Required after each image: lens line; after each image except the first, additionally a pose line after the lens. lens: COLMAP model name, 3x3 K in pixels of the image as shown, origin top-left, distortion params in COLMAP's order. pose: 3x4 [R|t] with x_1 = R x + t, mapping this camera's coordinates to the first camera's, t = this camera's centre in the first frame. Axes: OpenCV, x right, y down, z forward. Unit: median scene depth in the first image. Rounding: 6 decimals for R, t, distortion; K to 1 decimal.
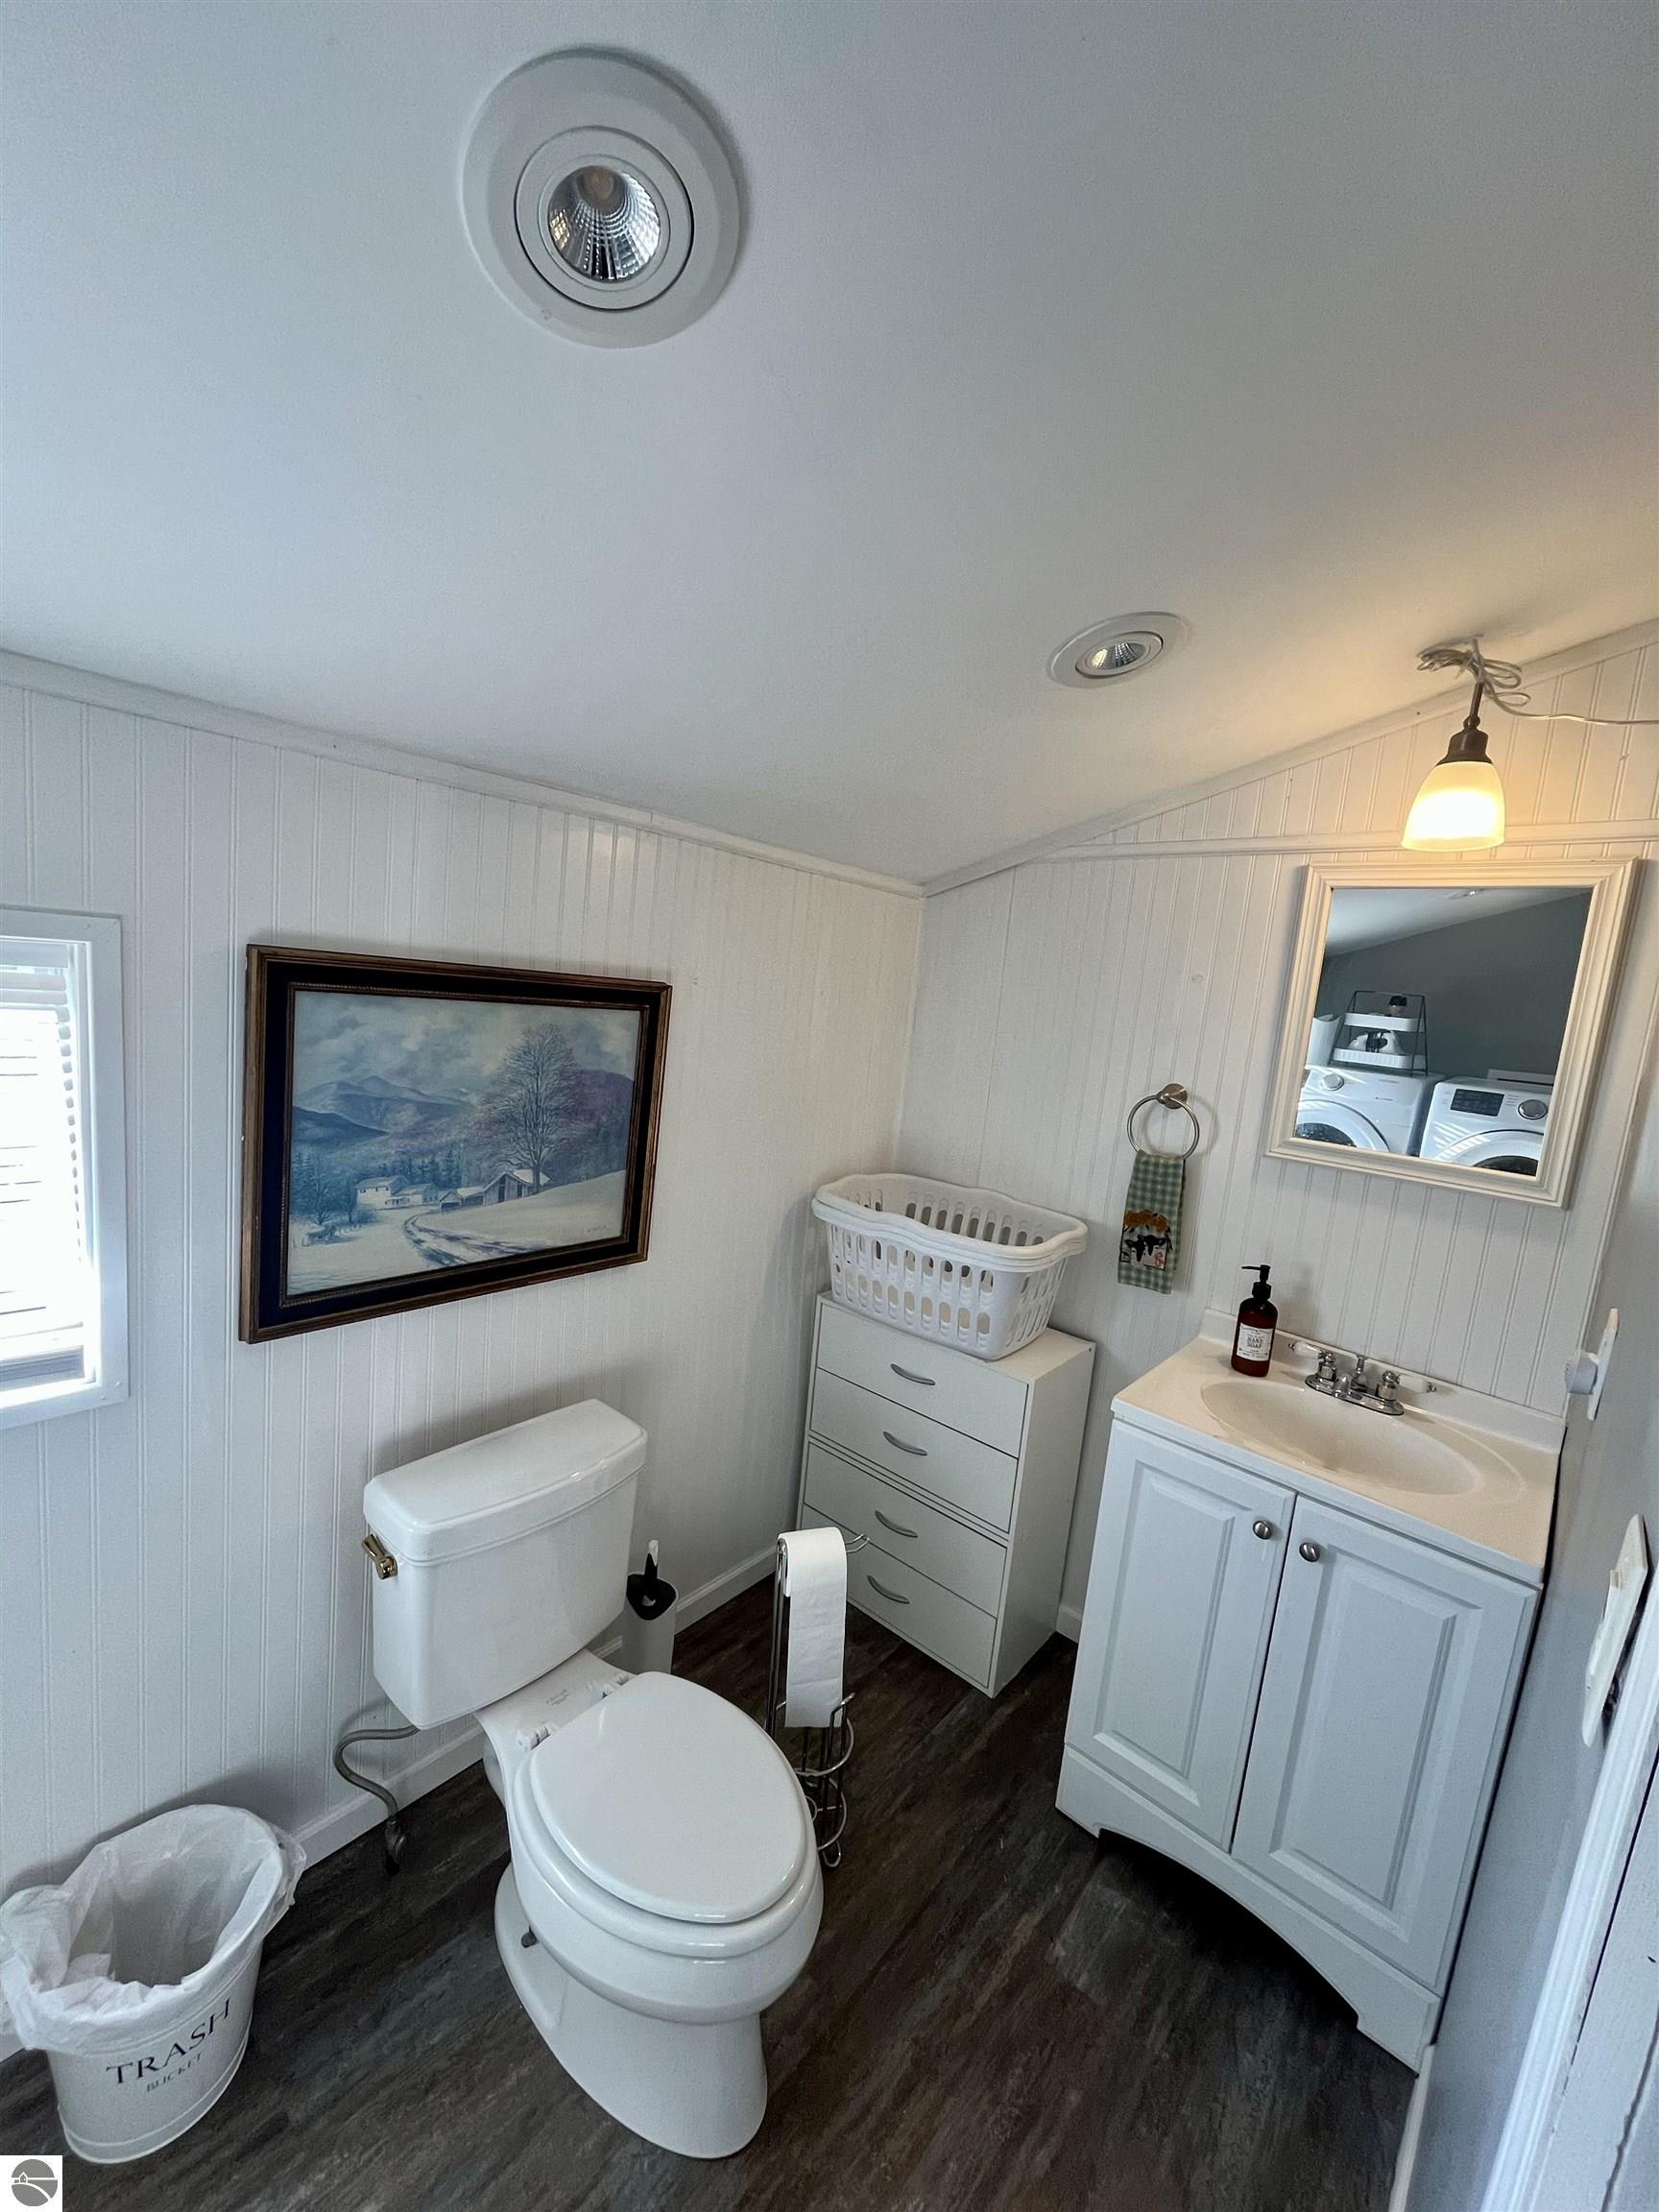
lens RADIAL K [[891.8, 0, 826.9], [0, 891.8, 1101.6], [0, 0, 1]] dist [-0.008309, 0.000468]
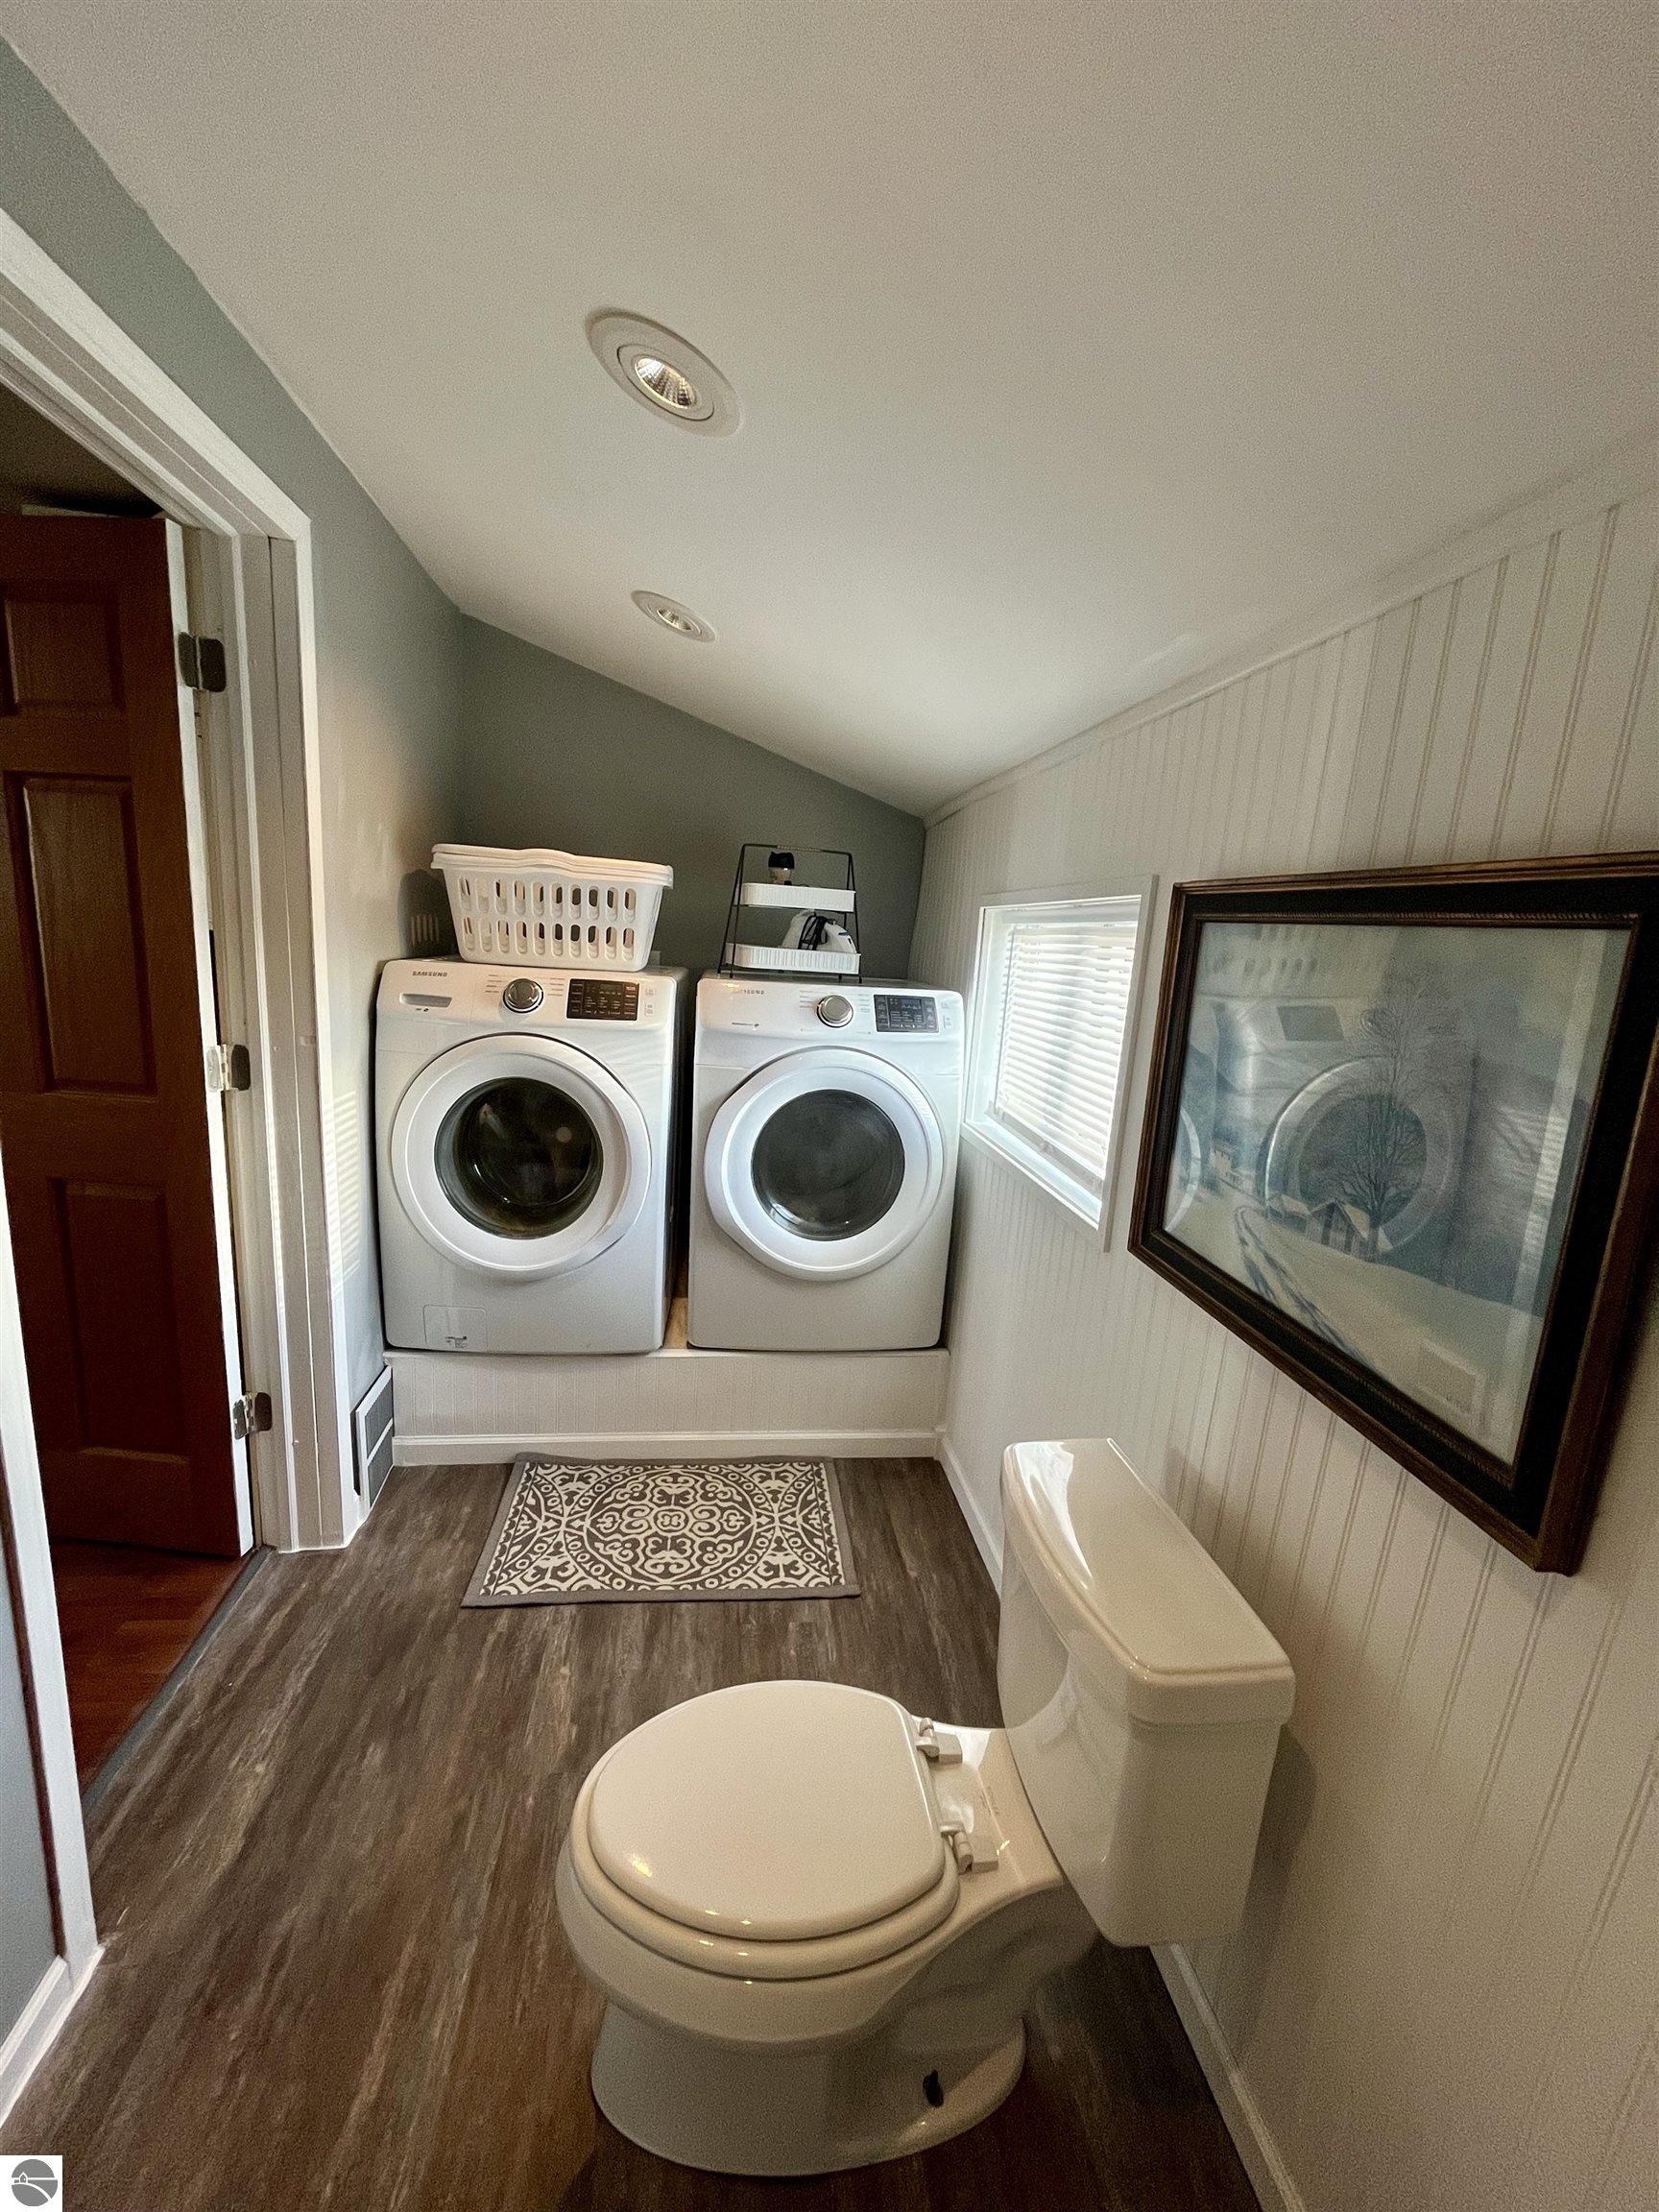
lens RADIAL K [[891.8, 0, 826.9], [0, 891.8, 1101.6], [0, 0, 1]] dist [-0.008309, 0.000468]
pose [[-0.636596, 0.013005, -0.771088, 0.352739], [-0.227855, 0.952049, 0.204169, -0.032948], [0.736769, 0.305669, -0.603107, 1.115419]]
